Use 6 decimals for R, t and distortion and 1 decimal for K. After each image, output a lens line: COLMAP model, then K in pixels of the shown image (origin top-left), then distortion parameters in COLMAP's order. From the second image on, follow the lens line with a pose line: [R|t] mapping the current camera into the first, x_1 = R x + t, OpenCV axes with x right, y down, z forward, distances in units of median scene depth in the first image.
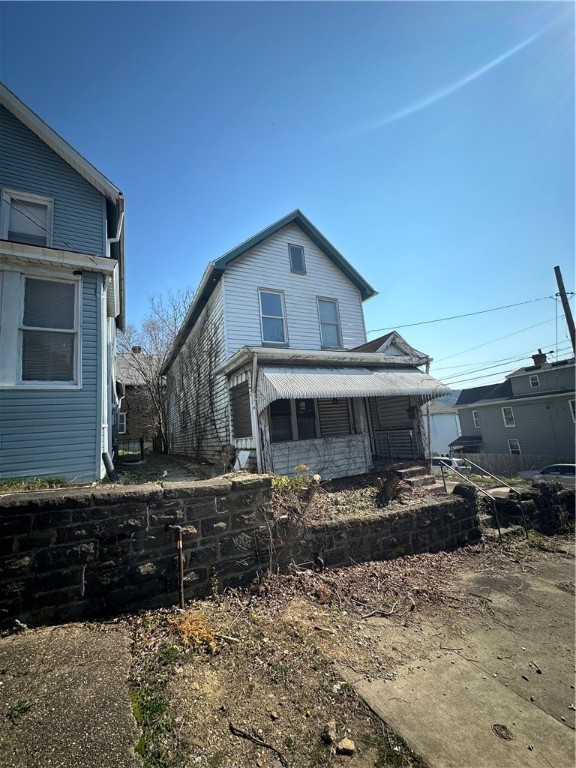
lens RADIAL K [[306.1, 0, 288.0], [0, 306.1, 384.0], [0, 0, 1]] dist [0.002301, 0.001024]
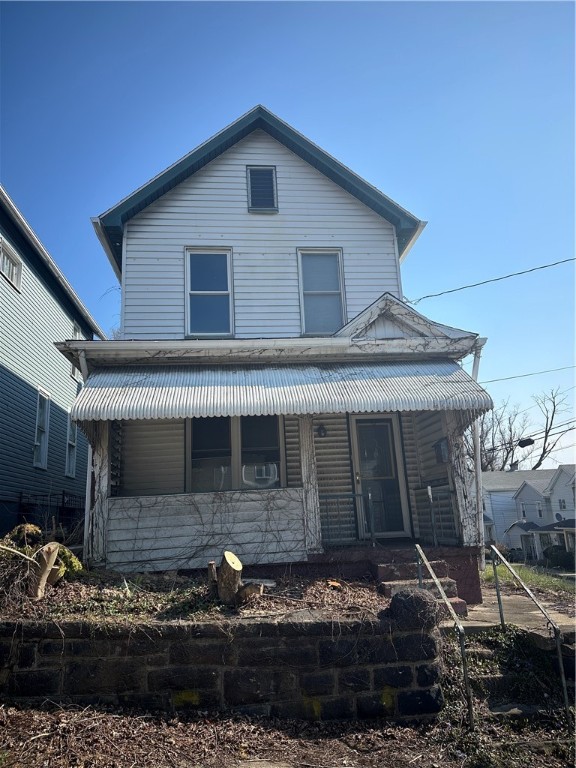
lens RADIAL K [[535.2, 0, 288.0], [0, 535.2, 384.0], [0, 0, 1]] dist [0.122140, -0.157914]
pose [[0.931867, -0.050501, -0.359268, 0.483288], [0.028329, 0.997370, -0.066715, 0.037434], [0.361692, 0.051992, 0.930847, 0.083550]]
